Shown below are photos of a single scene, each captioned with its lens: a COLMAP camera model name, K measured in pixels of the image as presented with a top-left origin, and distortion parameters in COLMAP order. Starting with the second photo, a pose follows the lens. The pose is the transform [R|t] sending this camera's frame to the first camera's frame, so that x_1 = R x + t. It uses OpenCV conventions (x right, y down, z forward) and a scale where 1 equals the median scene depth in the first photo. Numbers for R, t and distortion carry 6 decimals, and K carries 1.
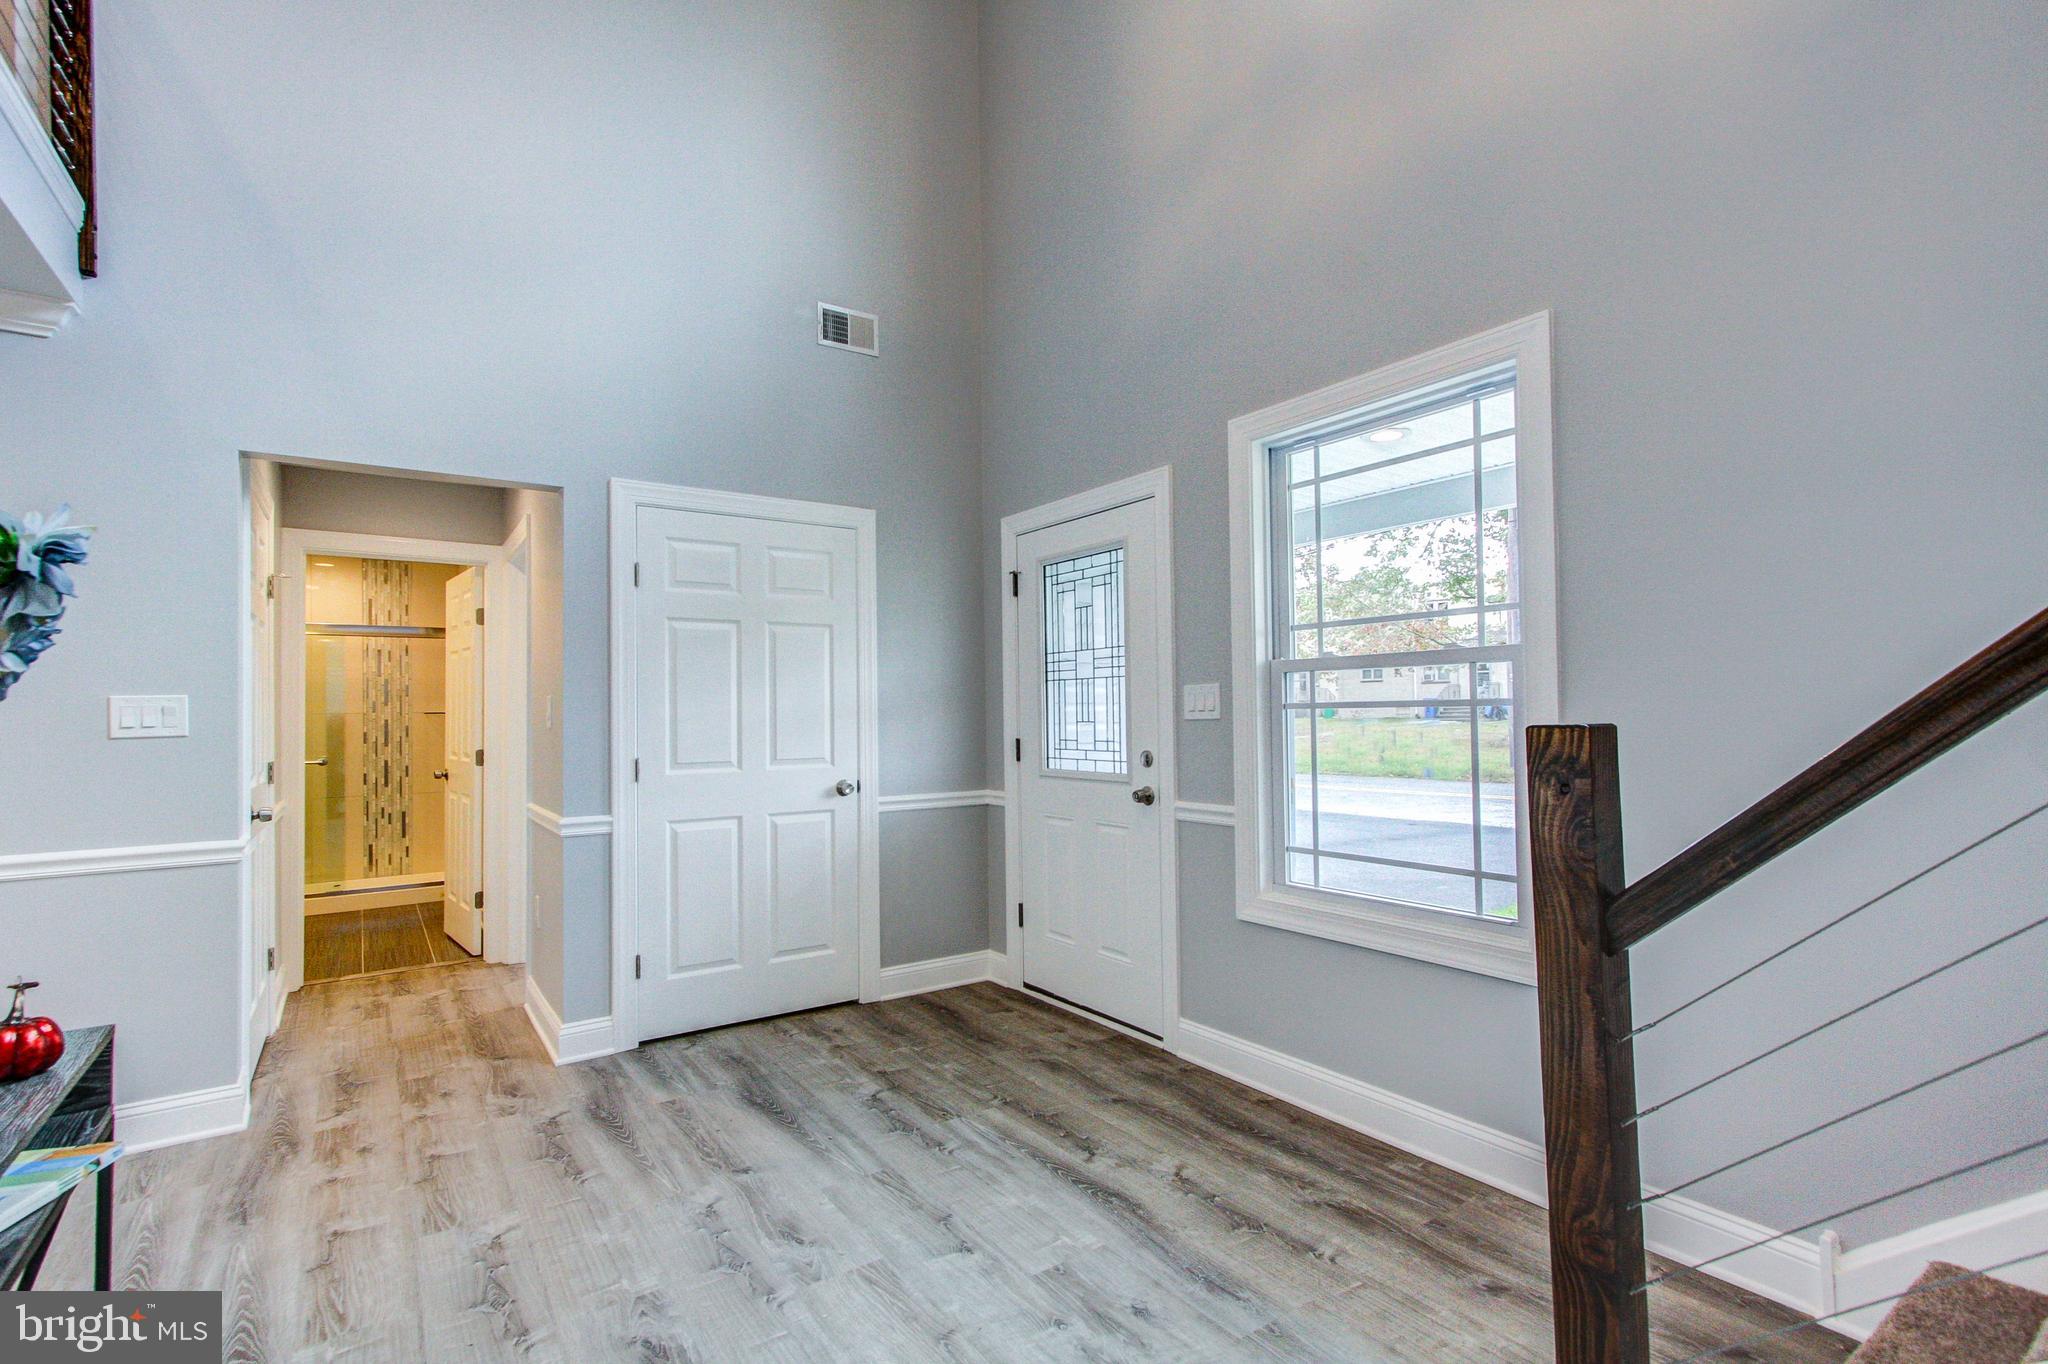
lens RADIAL K [[961.1, 0, 1015.9], [0, 961.1, 707.7], [0, 0, 1]] dist [0.015677, 0.000008]
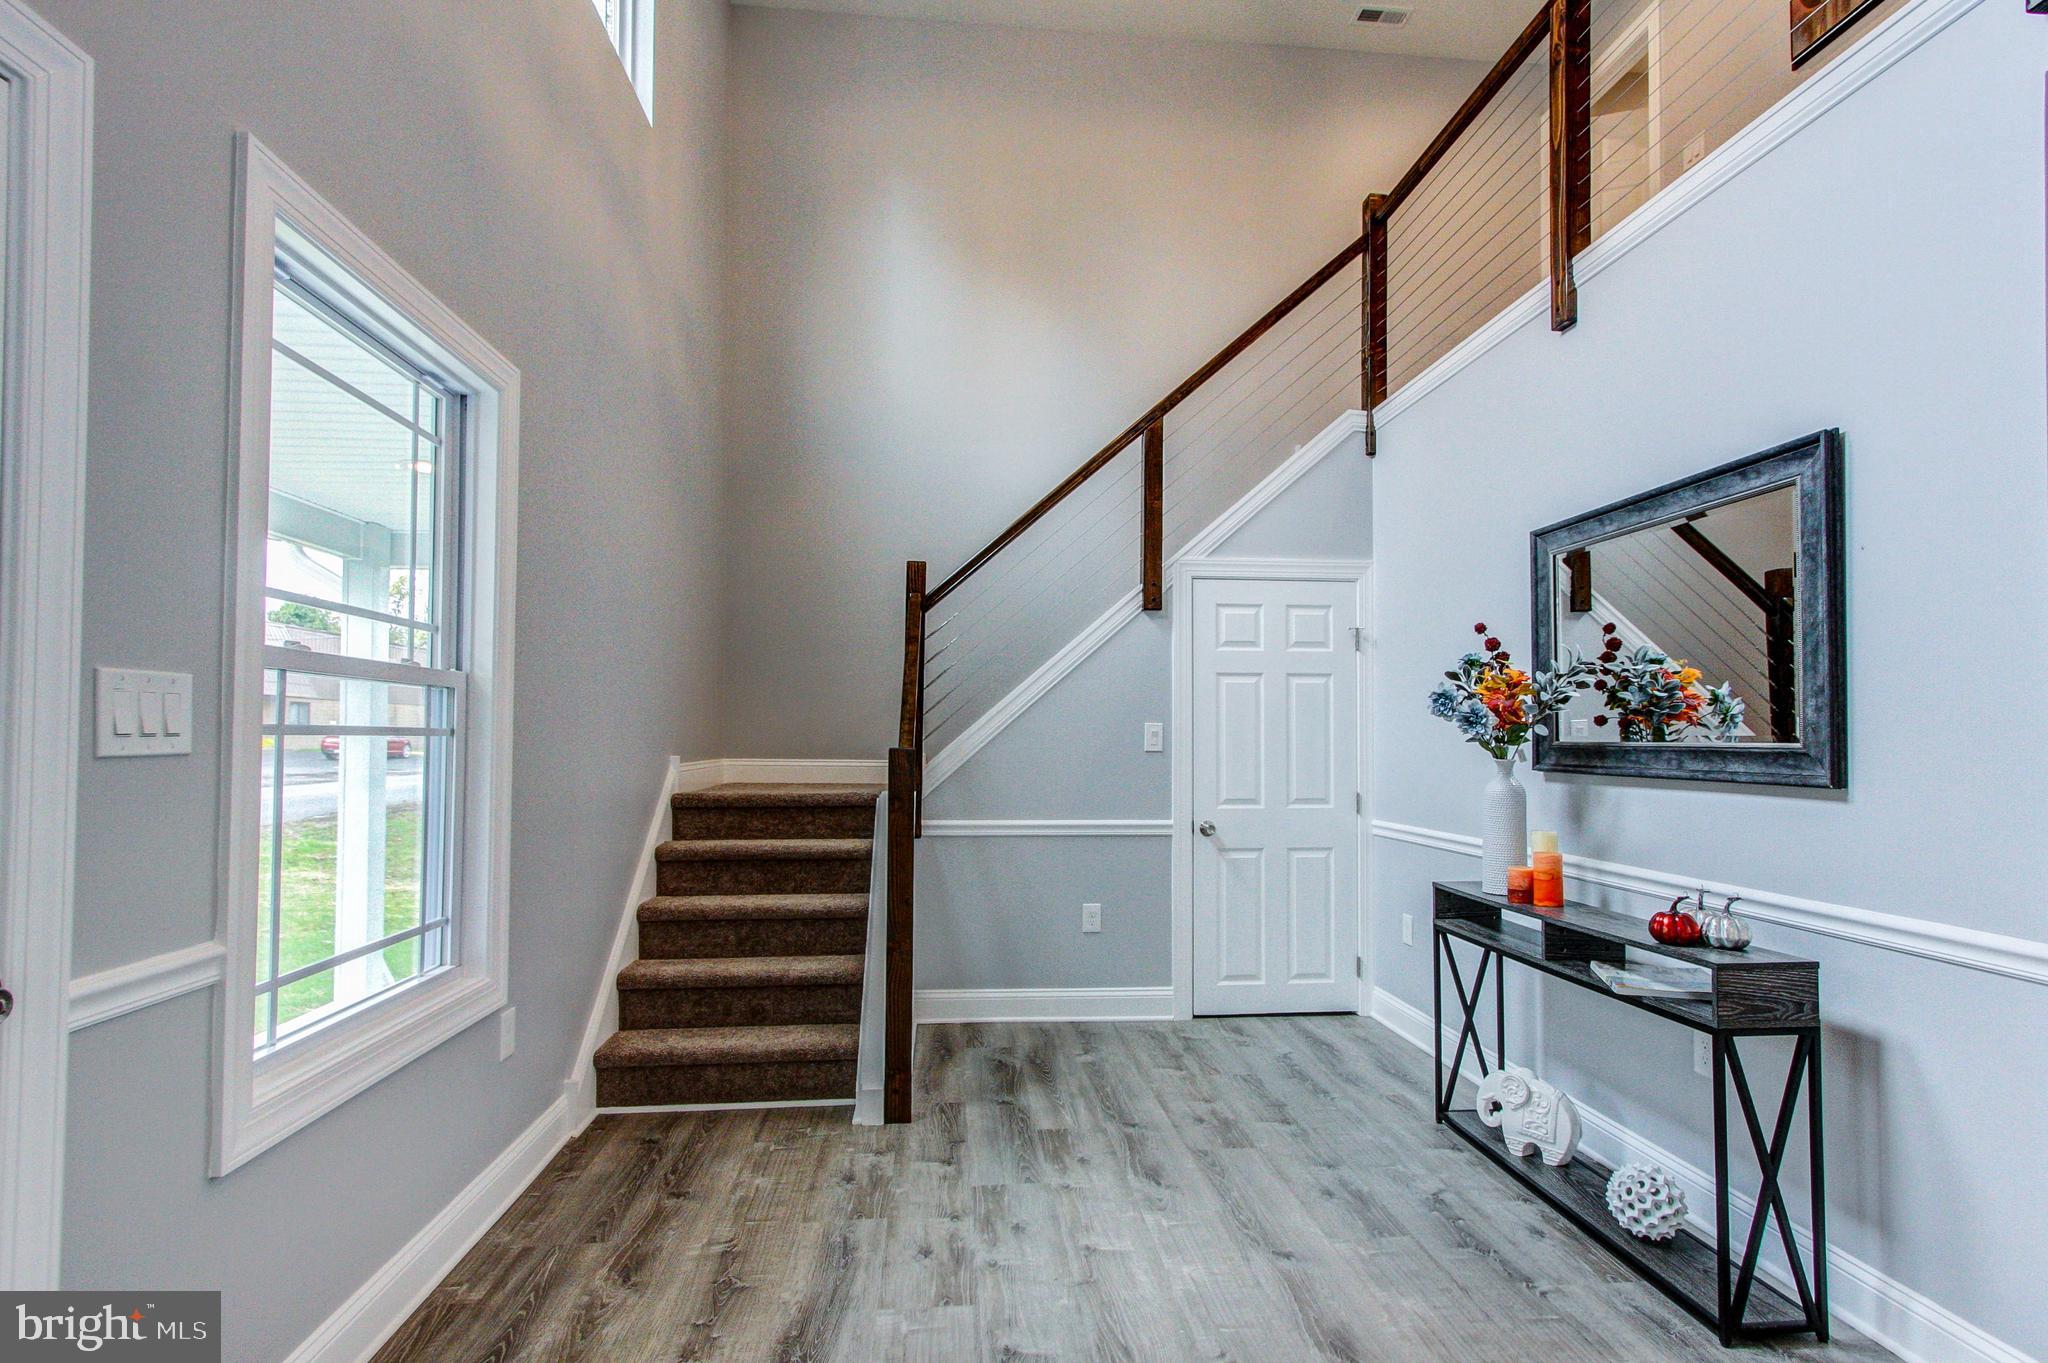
lens RADIAL K [[961.1, 0, 1015.9], [0, 961.1, 707.2], [0, 0, 1]] dist [0.015677, 0.000008]
pose [[-0.863626, 0.028119, 0.503348, -0.467067], [0.002817, 0.998697, -0.050958, 0.018905], [-0.504125, -0.042590, -0.862580, 1.611639]]
